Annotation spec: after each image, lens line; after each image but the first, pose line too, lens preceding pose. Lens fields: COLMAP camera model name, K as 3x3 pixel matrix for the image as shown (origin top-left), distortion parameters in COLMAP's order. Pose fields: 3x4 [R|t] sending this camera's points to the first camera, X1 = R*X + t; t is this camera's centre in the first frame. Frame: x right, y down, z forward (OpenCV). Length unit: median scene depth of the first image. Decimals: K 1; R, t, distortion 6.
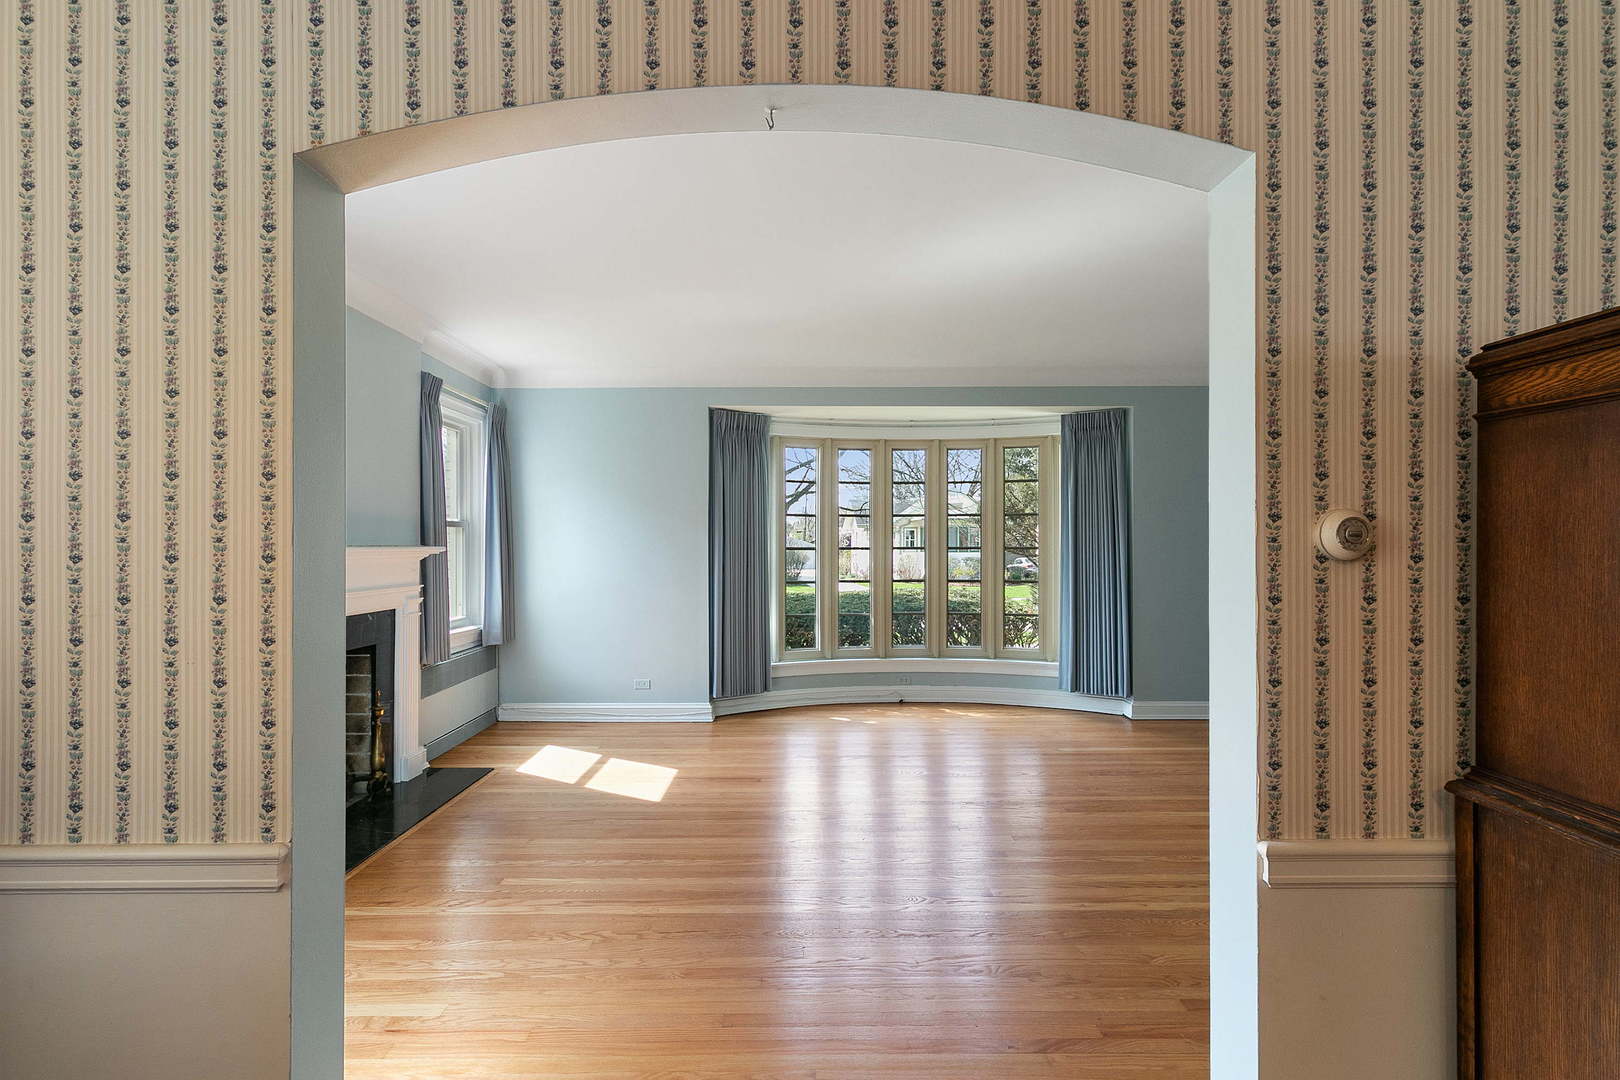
lens RADIAL K [[753.9, 0, 813.4], [0, 753.9, 553.7], [0, 0, 1]] dist [0.002351, 0.000336]
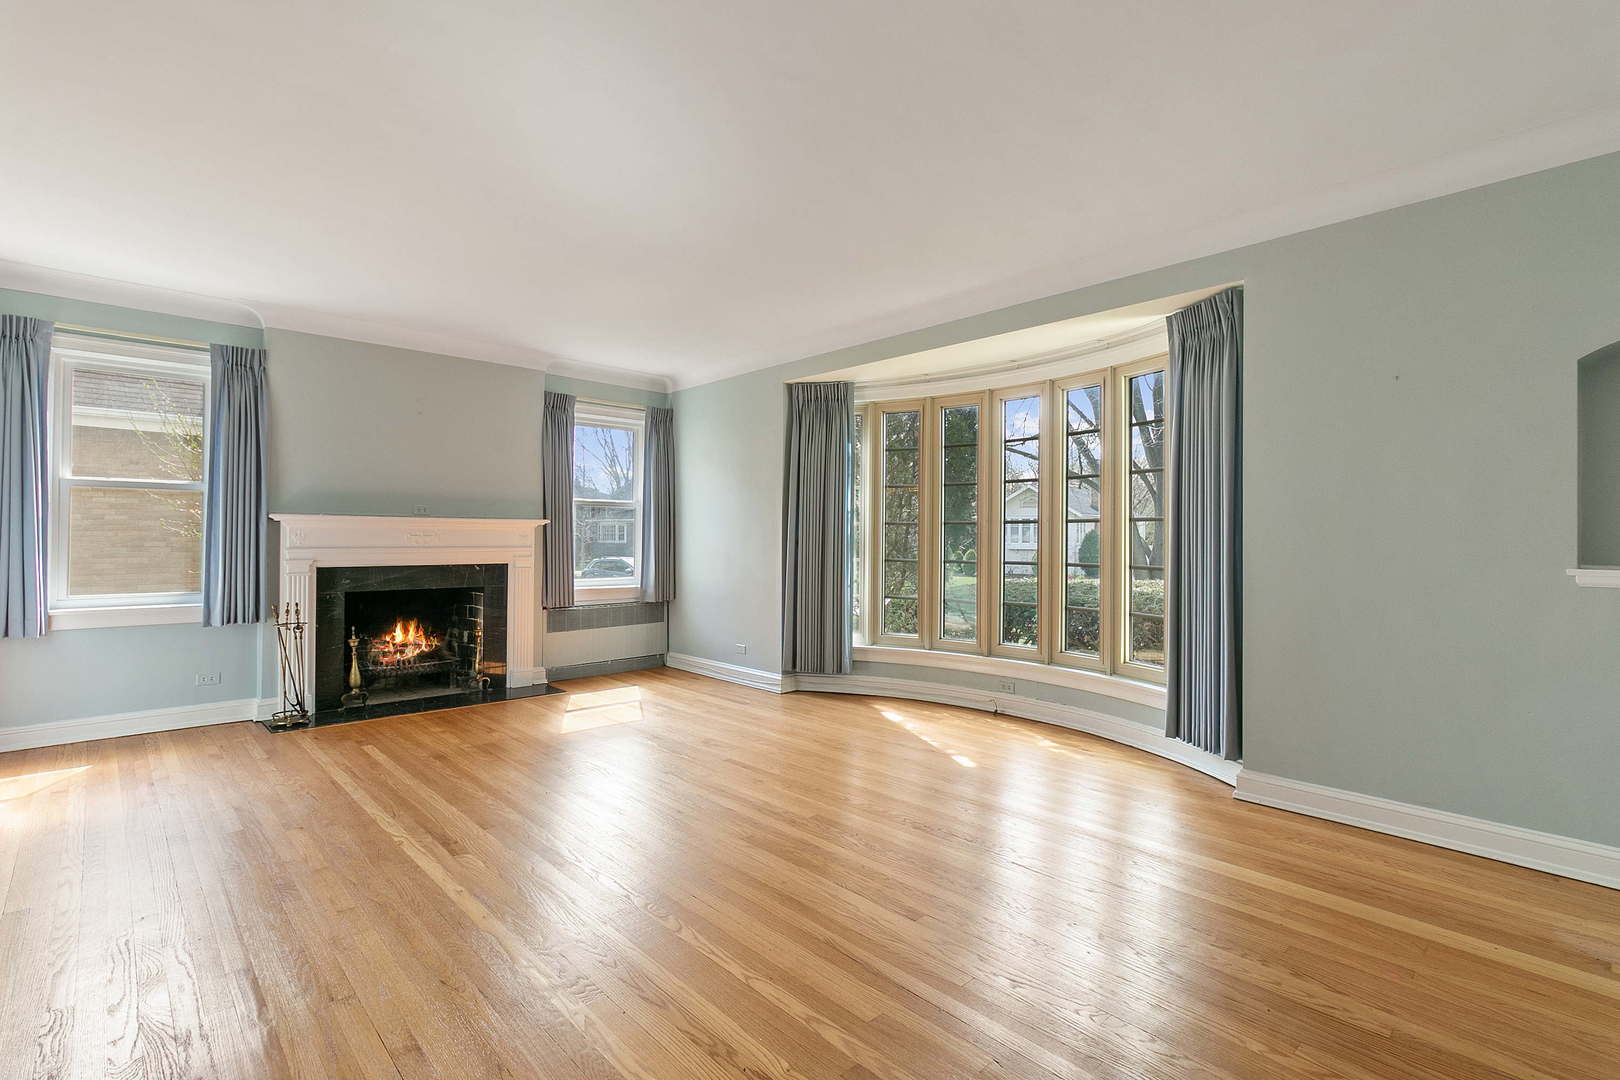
lens RADIAL K [[753.9, 0, 809.9], [0, 753.9, 537.2], [0, 0, 1]] dist [0.002351, 0.000336]
pose [[0.678438, 0.002632, -0.734653, 0.616126], [-0.012790, 0.999884, -0.008229, 0.019960], [0.734547, 0.014979, 0.678393, 0.328525]]
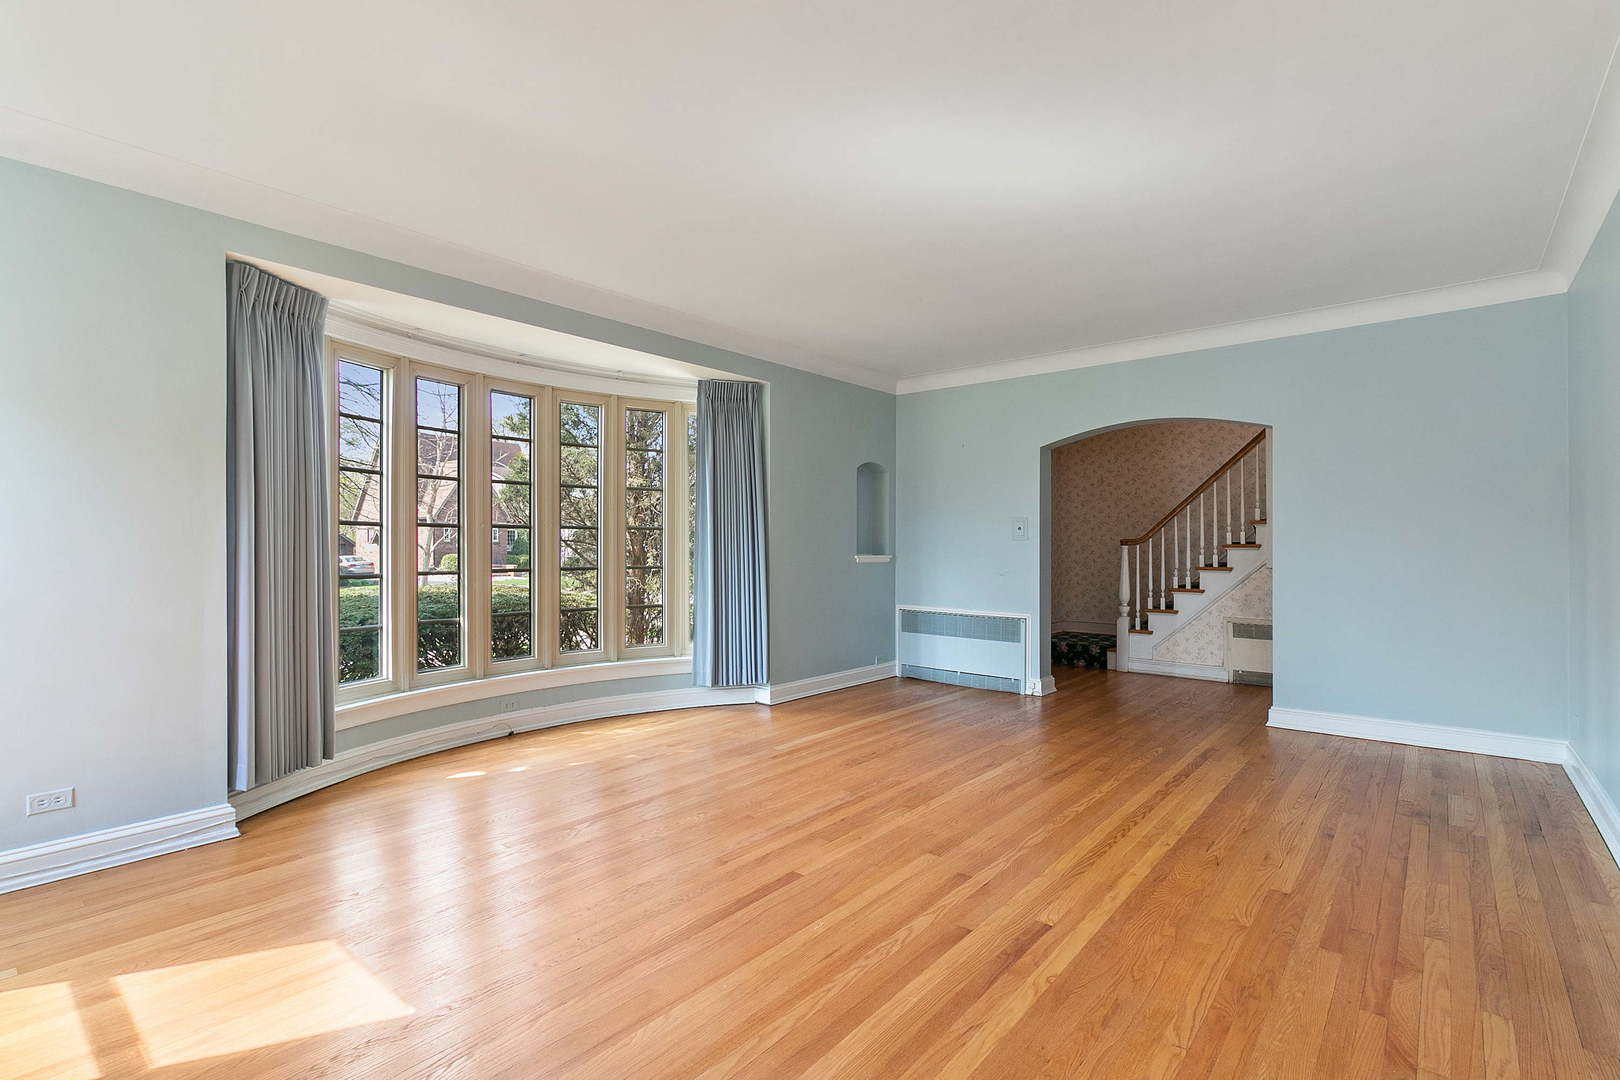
lens RADIAL K [[753.9, 0, 804.6], [0, 753.9, 533.5], [0, 0, 1]] dist [0.002351, 0.000336]
pose [[0.652510, 0.011987, 0.757685, -0.274162], [0.008770, 0.999688, -0.023368, 0.022505], [-0.757729, 0.021893, 0.652202, 0.325169]]
